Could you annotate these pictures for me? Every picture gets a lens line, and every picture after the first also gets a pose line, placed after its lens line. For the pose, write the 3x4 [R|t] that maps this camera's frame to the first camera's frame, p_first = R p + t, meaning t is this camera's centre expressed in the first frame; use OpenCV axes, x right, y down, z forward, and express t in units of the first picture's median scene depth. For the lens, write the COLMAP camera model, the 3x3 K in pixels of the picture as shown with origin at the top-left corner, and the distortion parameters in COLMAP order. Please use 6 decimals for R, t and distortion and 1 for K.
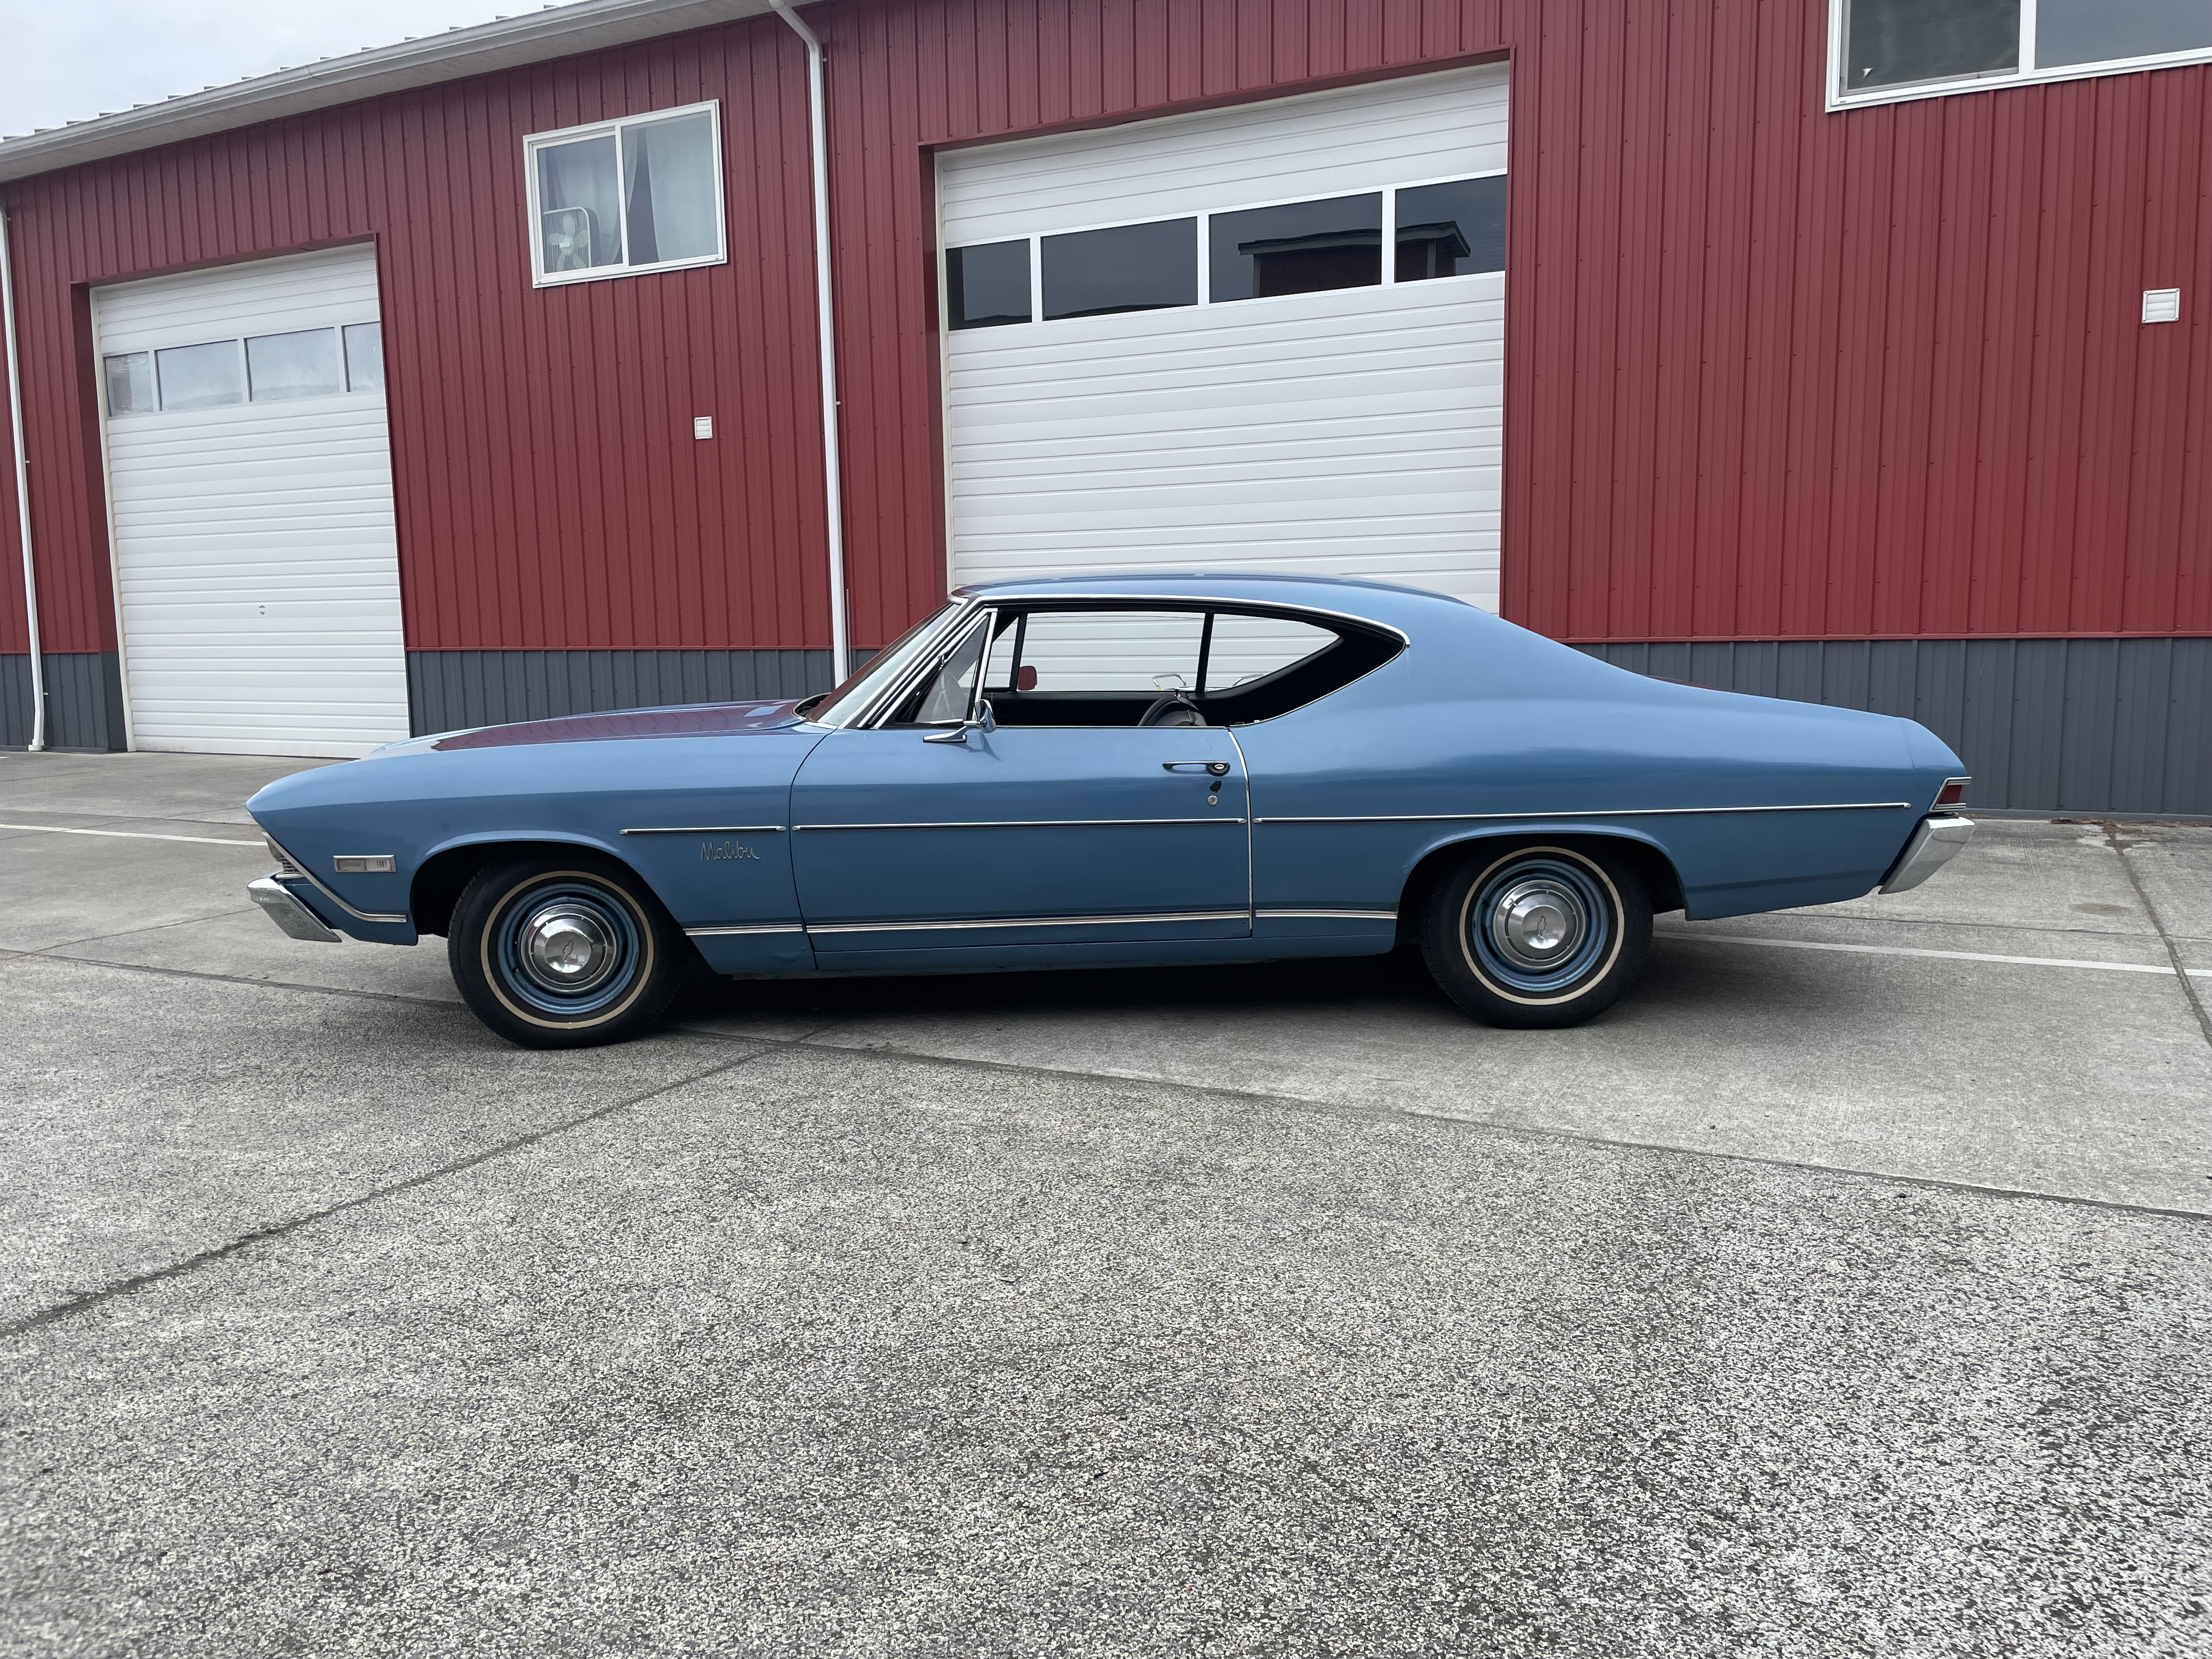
lens RADIAL K [[1680.6, 0, 1098.4], [0, 1680.6, 826.4], [0, 0, 1]] dist [0.092849, -0.137495]
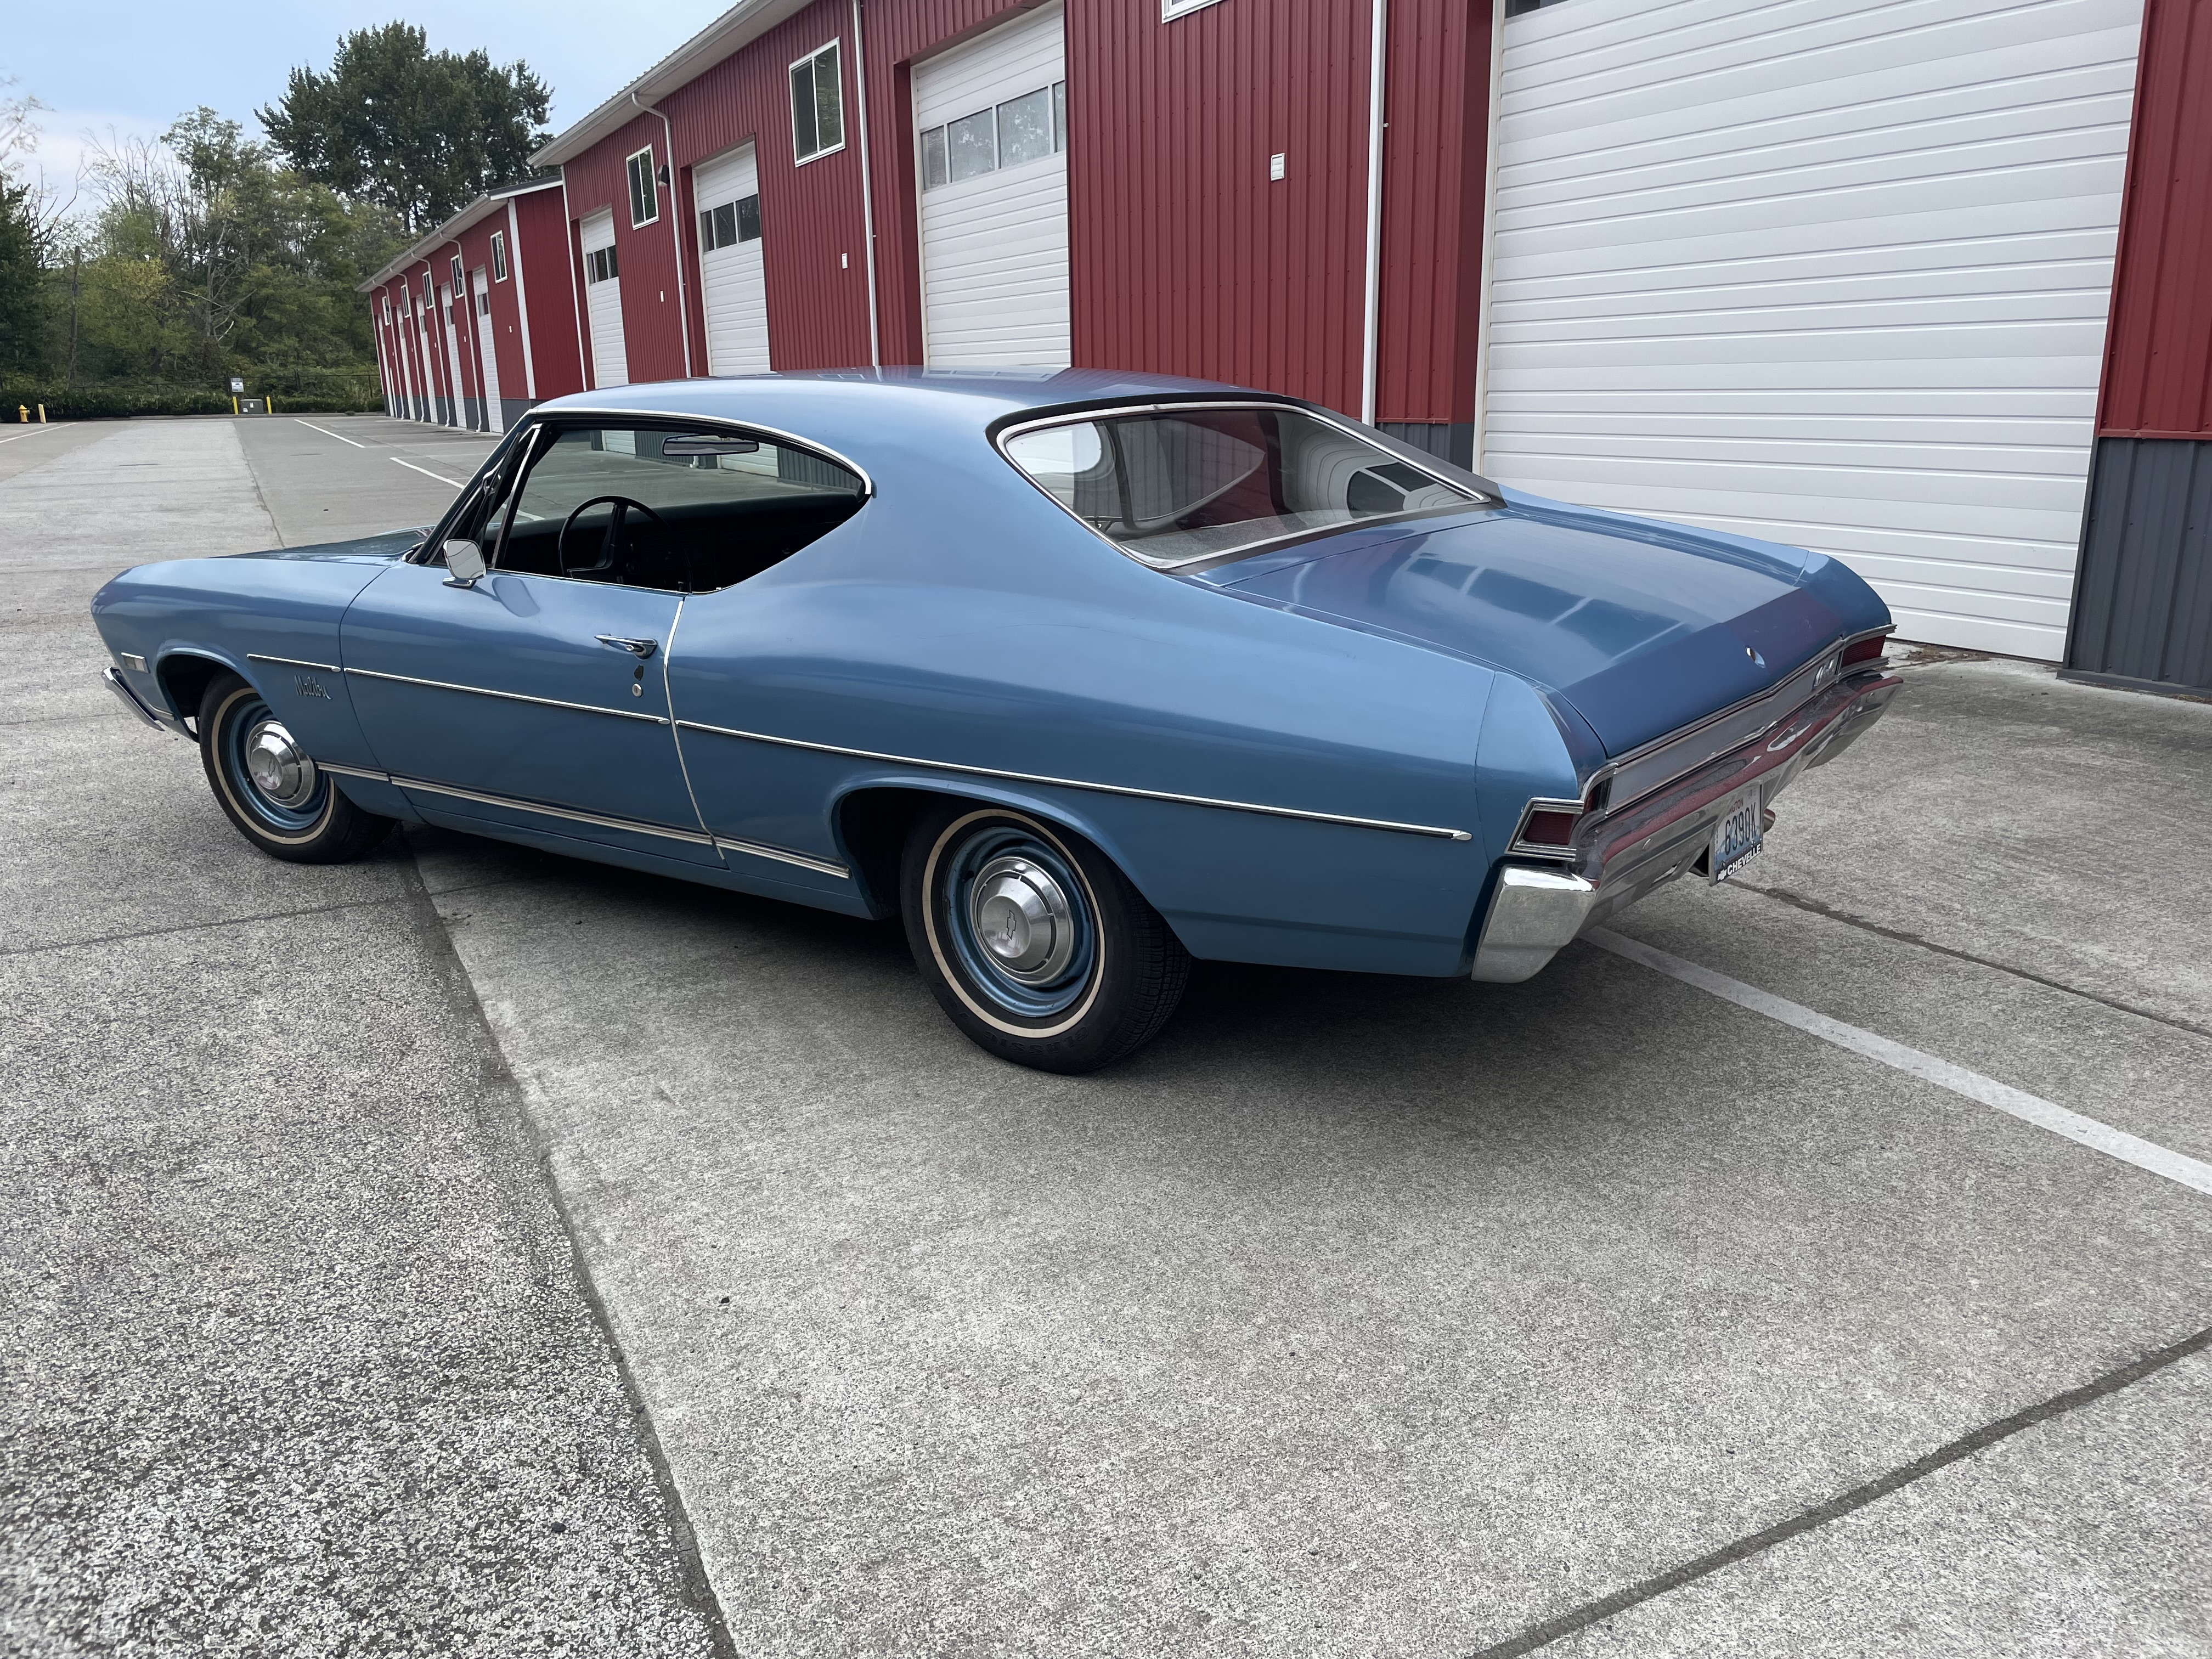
lens RADIAL K [[1680.6, 0, 1098.4], [0, 1680.6, 826.4], [0, 0, 1]] dist [0.092849, -0.137495]
pose [[0.807027, 0.153009, -0.570347, 0.729830], [-0.067209, 0.983371, 0.168714, -0.104664], [0.586678, -0.097824, 0.803890, 0.525545]]
